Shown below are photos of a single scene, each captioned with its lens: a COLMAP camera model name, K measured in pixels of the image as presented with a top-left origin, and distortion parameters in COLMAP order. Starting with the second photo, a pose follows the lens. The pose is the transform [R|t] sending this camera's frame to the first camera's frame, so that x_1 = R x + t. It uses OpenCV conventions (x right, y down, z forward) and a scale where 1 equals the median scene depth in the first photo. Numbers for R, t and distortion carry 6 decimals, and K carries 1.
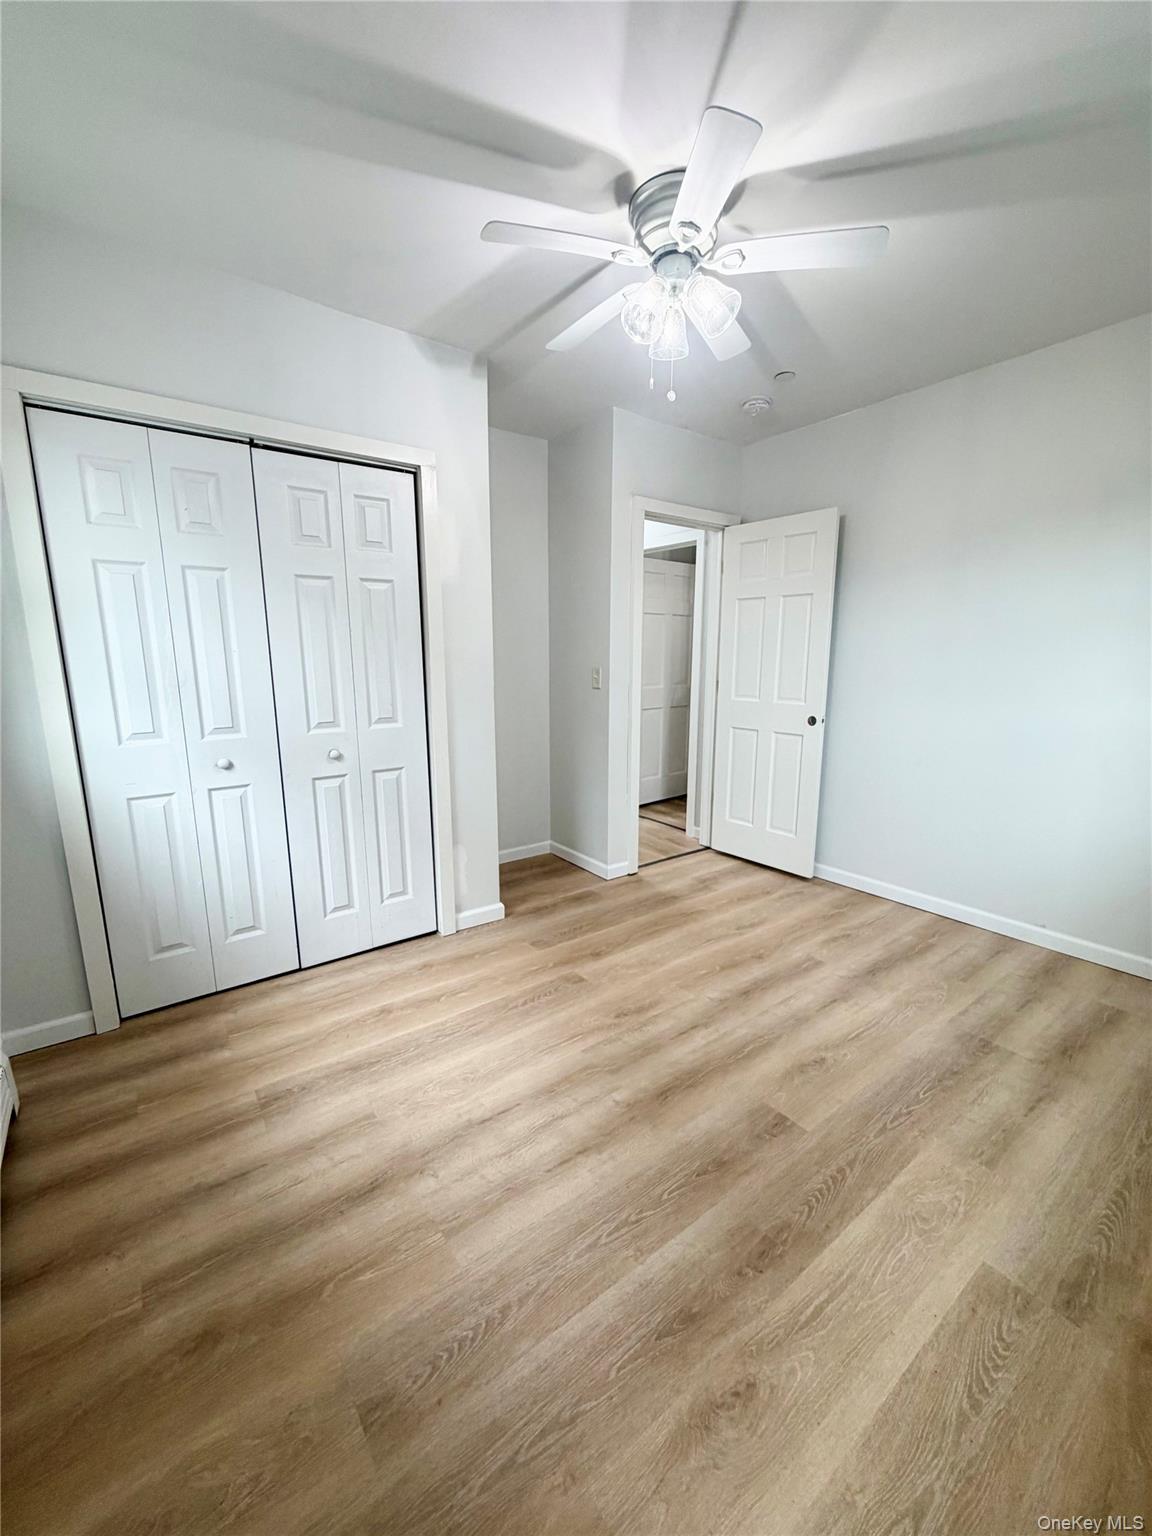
lens RADIAL K [[609.1, 0, 569.7], [0, 609.1, 771.4], [0, 0, 1]] dist [-0.010910, 0.000029]
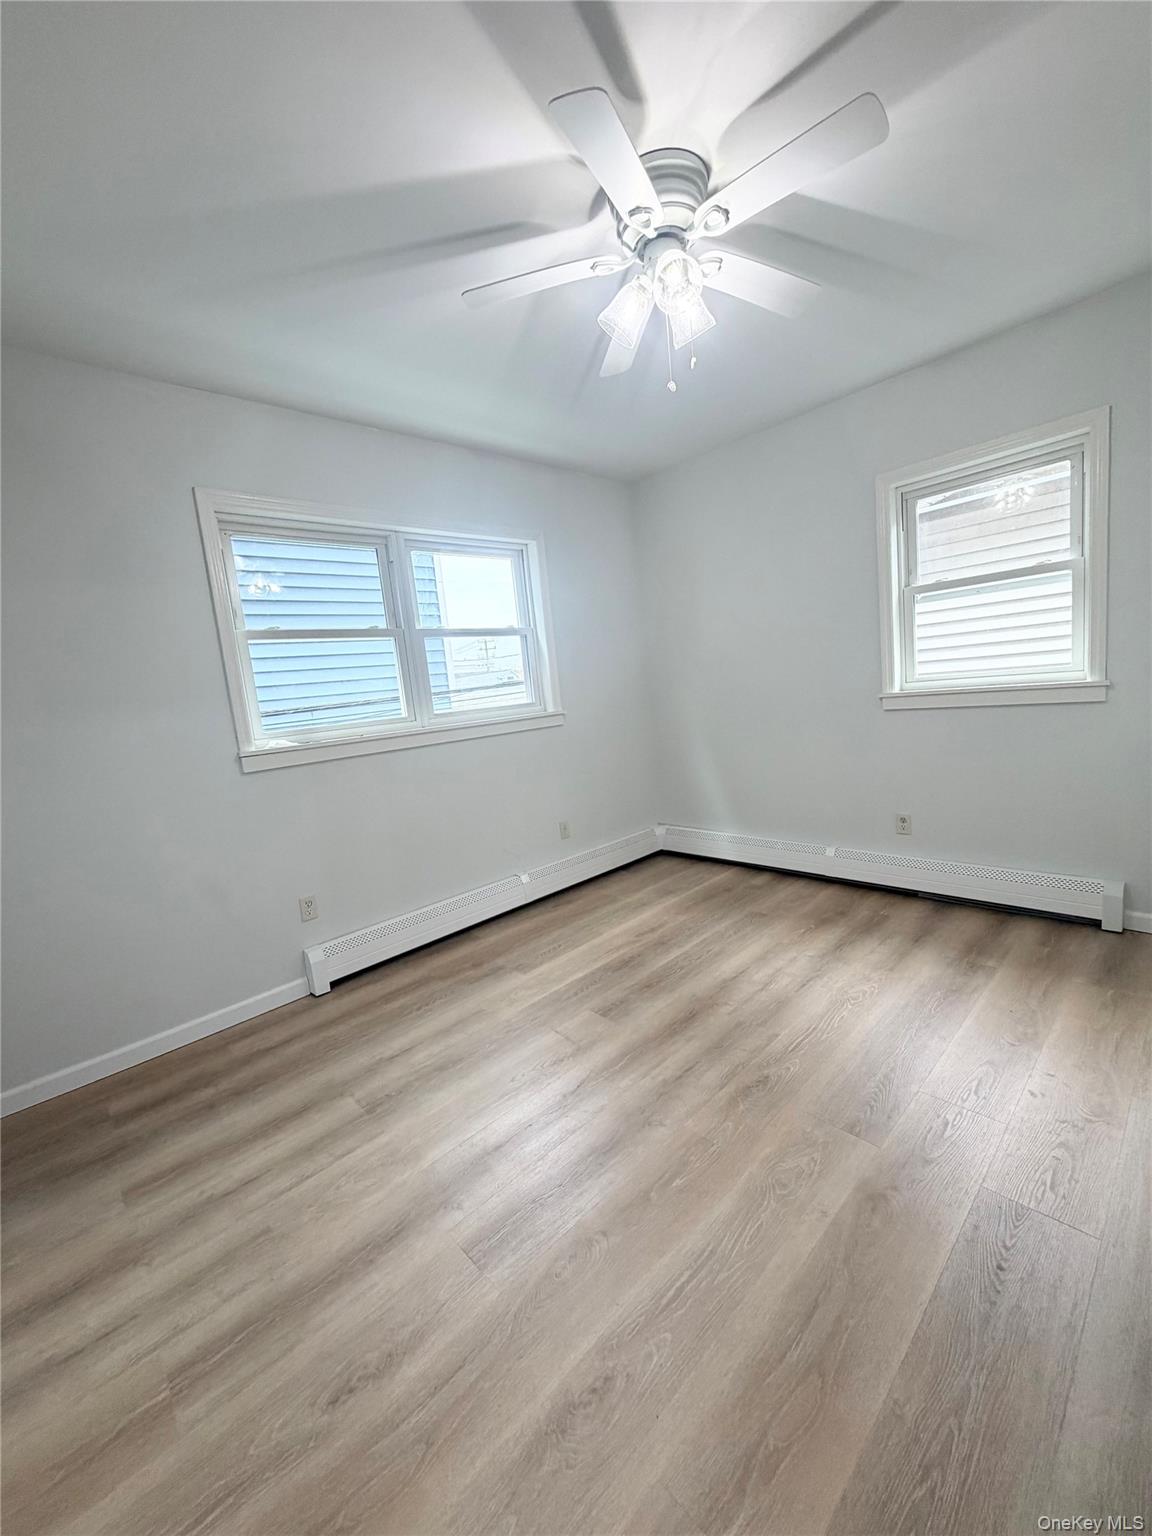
lens RADIAL K [[609.1, 0, 569.7], [0, 609.1, 771.4], [0, 0, 1]] dist [-0.010910, 0.000029]
pose [[-0.988506, 0.115323, -0.097753, 0.504543], [0.077860, 0.942610, 0.324690, -0.394079], [0.129587, 0.313347, -0.940755, 2.130919]]
